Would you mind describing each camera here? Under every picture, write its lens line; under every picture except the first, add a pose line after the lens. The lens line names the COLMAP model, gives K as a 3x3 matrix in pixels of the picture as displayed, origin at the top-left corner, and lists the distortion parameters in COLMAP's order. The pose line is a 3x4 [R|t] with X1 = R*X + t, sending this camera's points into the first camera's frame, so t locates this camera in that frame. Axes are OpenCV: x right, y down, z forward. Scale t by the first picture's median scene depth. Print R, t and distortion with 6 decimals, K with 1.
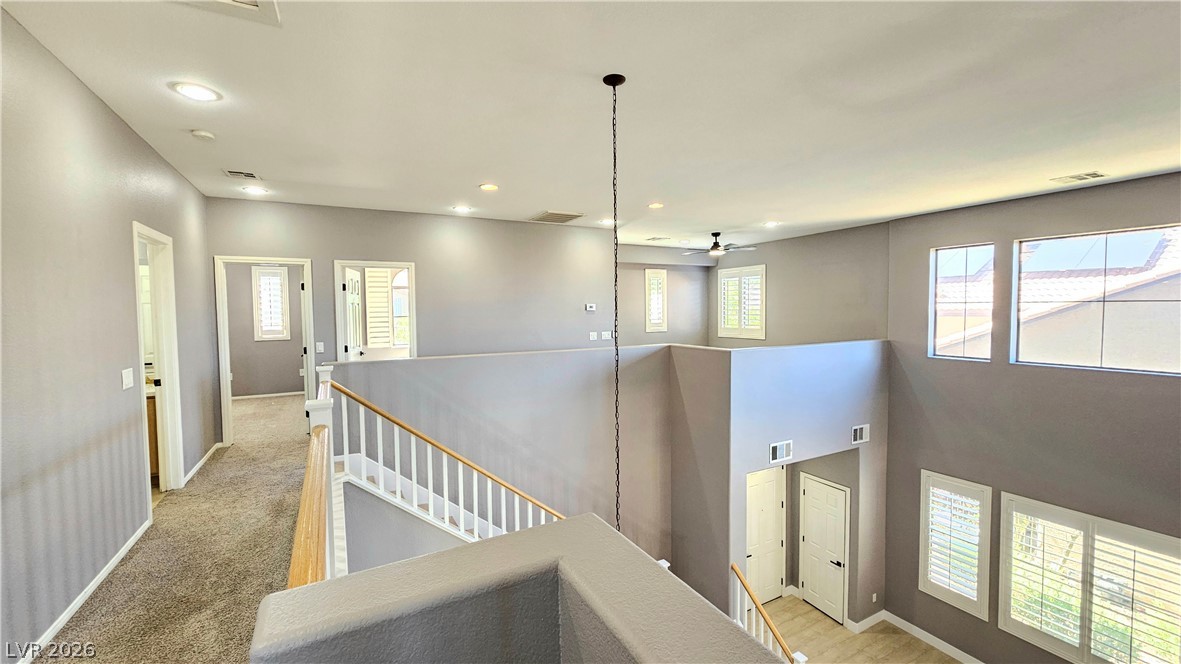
lens RADIAL K [[462.9, 0, 589.4], [0, 462.9, 326.7], [0, 0, 1]] dist [-0.000064, -0.000094]
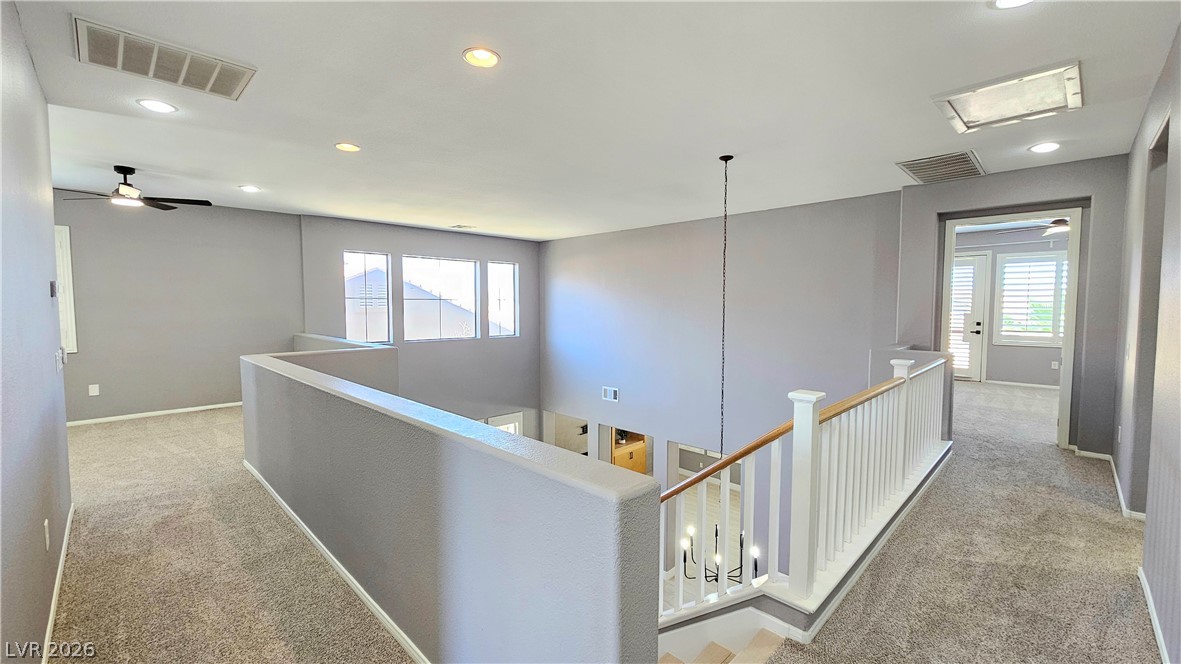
lens RADIAL K [[462.9, 0, 592.9], [0, 462.9, 332.4], [0, 0, 1]] dist [-0.000064, -0.000094]
pose [[-0.280781, -0.044923, 0.958720, -0.530016], [0.045081, 0.997184, 0.059928, -0.009113], [-0.958712, 0.060047, -0.277966, 0.732979]]
